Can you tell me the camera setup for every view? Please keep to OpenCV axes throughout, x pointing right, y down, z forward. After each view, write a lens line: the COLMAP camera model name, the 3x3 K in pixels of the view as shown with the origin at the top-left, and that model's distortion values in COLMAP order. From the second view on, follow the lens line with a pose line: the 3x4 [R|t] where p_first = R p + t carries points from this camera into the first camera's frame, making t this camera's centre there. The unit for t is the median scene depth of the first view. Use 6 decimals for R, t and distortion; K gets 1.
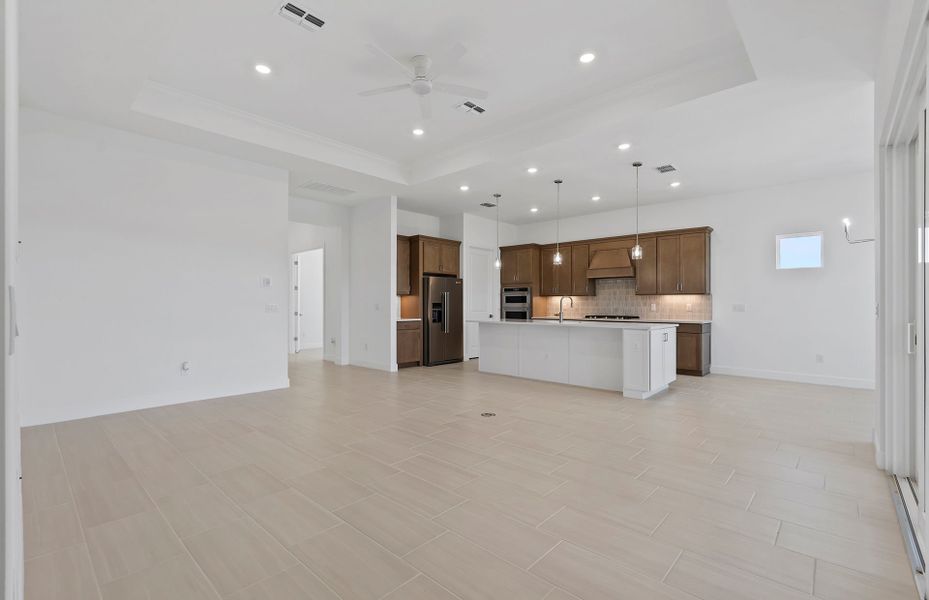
lens RADIAL K [[412.2, 0, 465.4], [0, 412.2, 298.5], [0, 0, 1]] dist [-0.003438, -0.001466]
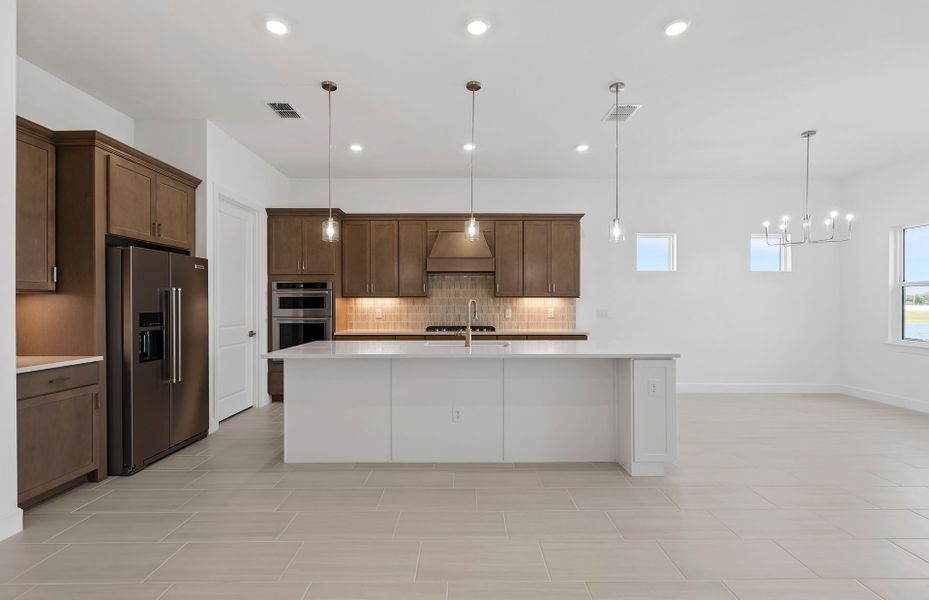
lens RADIAL K [[412.2, 0, 462.9], [0, 412.2, 303.2], [0, 0, 1]] dist [-0.003438, -0.001466]
pose [[0.733172, -0.003086, 0.680036, -0.120062], [-0.006913, 0.999904, 0.011991, -0.006209], [-0.680008, -0.013493, 0.733080, 0.496612]]
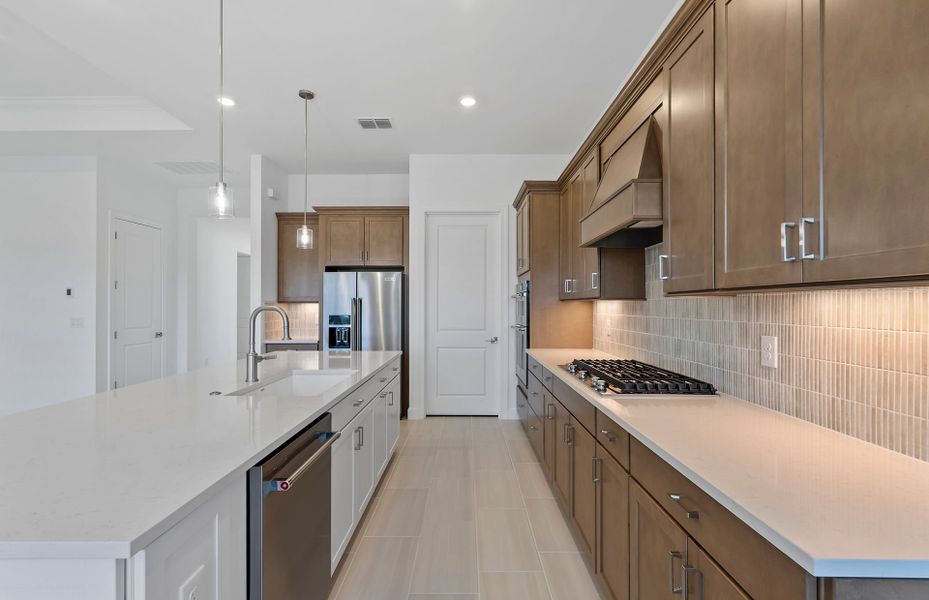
lens RADIAL K [[412.2, 0, 469.3], [0, 412.2, 299.3], [0, 0, 1]] dist [-0.003438, -0.001466]
pose [[0.671257, -0.015698, -0.741059, 0.503747], [0.012205, 0.999874, -0.010125, -0.004716], [0.741124, -0.002249, 0.671364, 0.744858]]
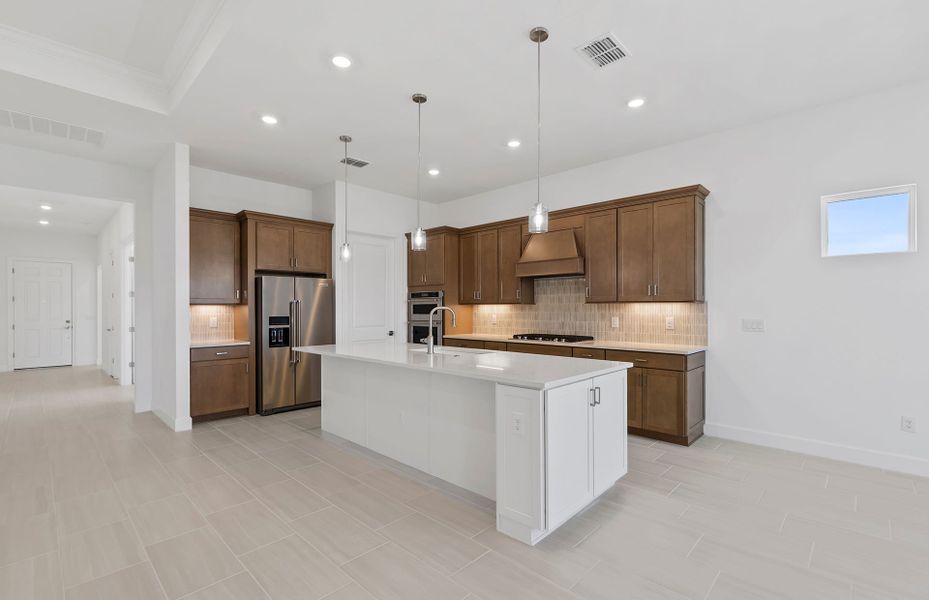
lens RADIAL K [[412.2, 0, 468.8], [0, 412.2, 307.8], [0, 0, 1]] dist [-0.003438, -0.001466]
pose [[0.999796, -0.005082, -0.019533, 0.243923], [0.005356, 0.999887, 0.014016, -0.010669], [0.019459, -0.014118, 0.999711, 0.365319]]
